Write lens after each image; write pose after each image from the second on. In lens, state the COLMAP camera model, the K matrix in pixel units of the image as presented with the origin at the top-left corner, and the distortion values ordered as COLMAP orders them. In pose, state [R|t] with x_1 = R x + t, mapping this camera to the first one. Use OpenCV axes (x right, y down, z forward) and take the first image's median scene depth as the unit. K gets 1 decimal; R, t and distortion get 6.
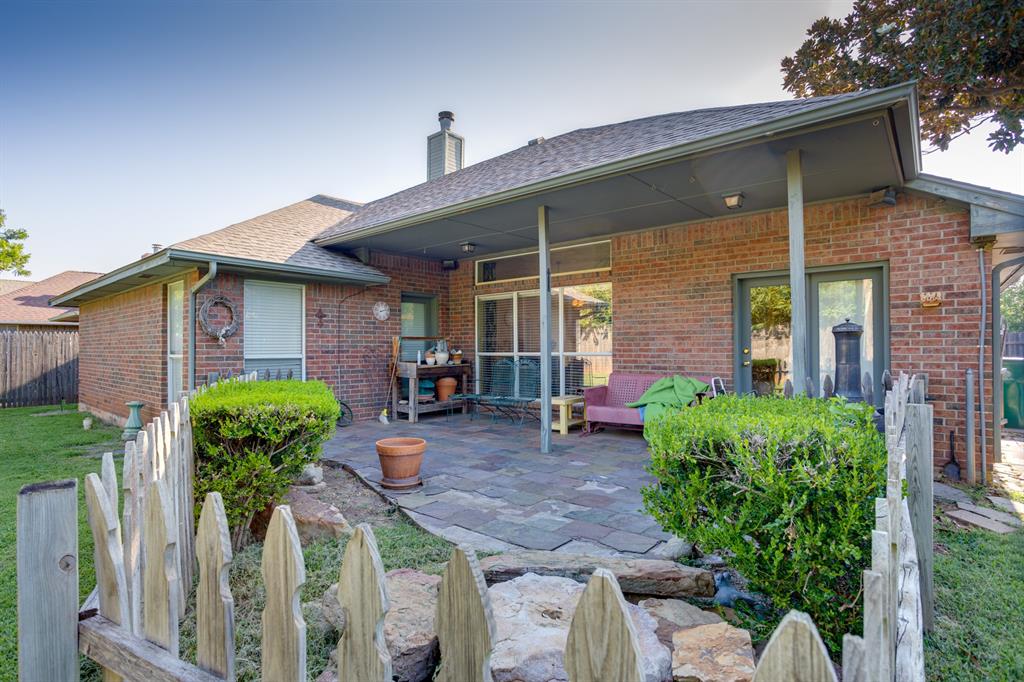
lens RADIAL K [[518.3, 0, 497.1], [0, 518.3, 352.1], [0, 0, 1]] dist [-0.056879, 0.029260]
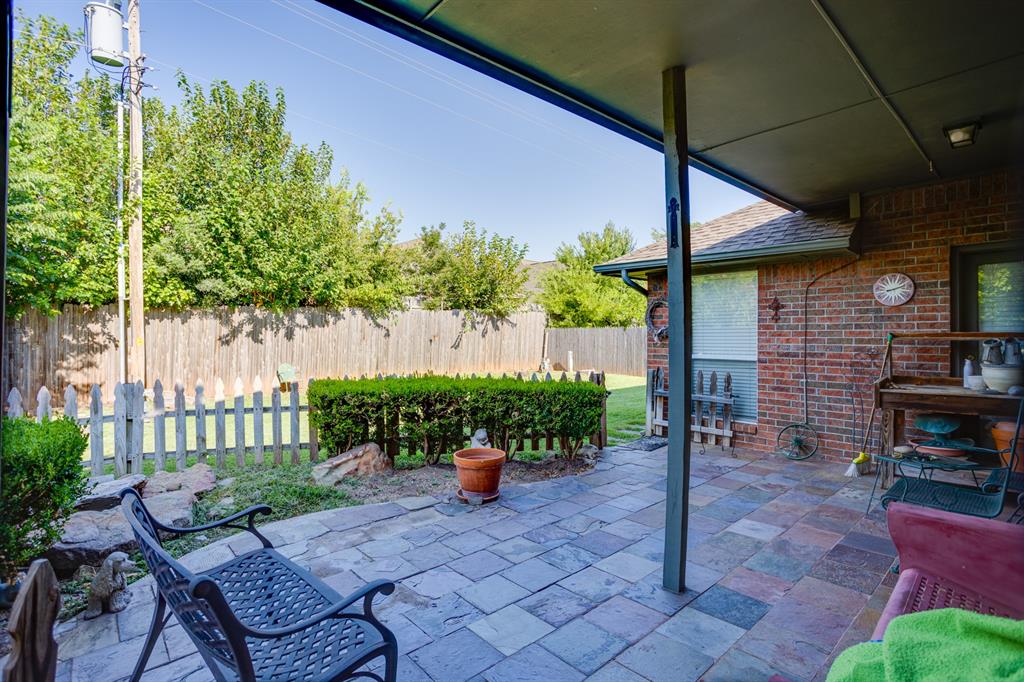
lens RADIAL K [[502.6, 0, 518.3], [0, 502.6, 336.6], [0, 0, 1]] dist [-0.047537, 0.025450]
pose [[-0.104530, 0.008511, -0.994485, 0.435366], [-0.004718, 0.999948, 0.009054, -0.031747], [0.994511, 0.005639, -0.104485, 0.703782]]
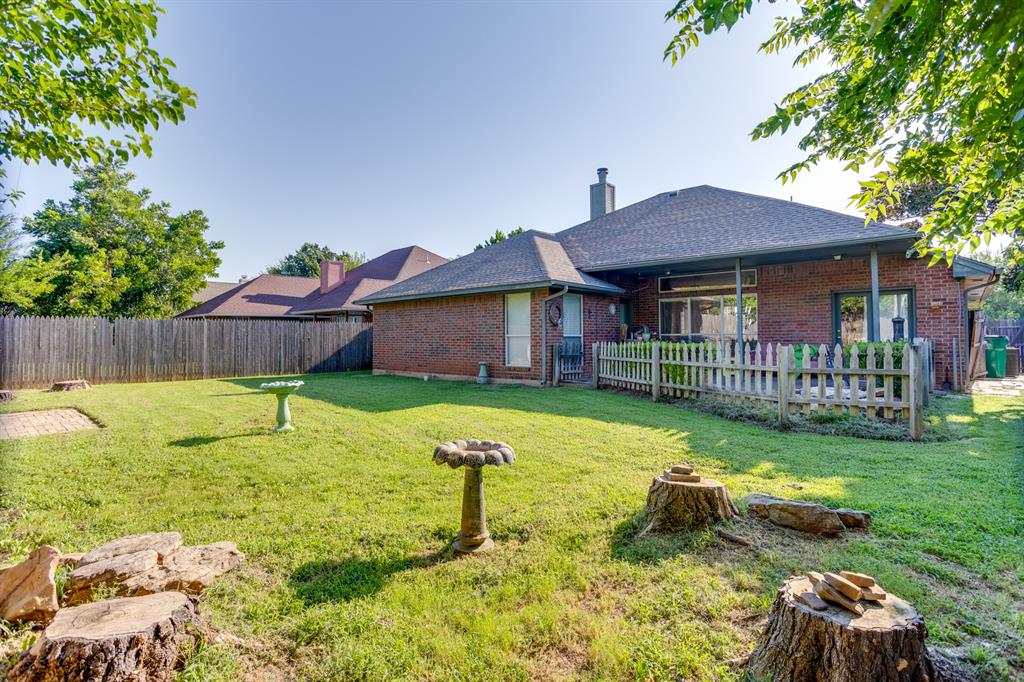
lens RADIAL K [[502.6, 0, 518.3], [0, 502.6, 336.6], [0, 0, 1]] dist [-0.047537, 0.025450]
pose [[0.999705, -0.003225, -0.024064, -0.550093], [0.003030, 0.999962, -0.008139, 0.025331], [0.024090, 0.008064, 0.999677, -0.721486]]
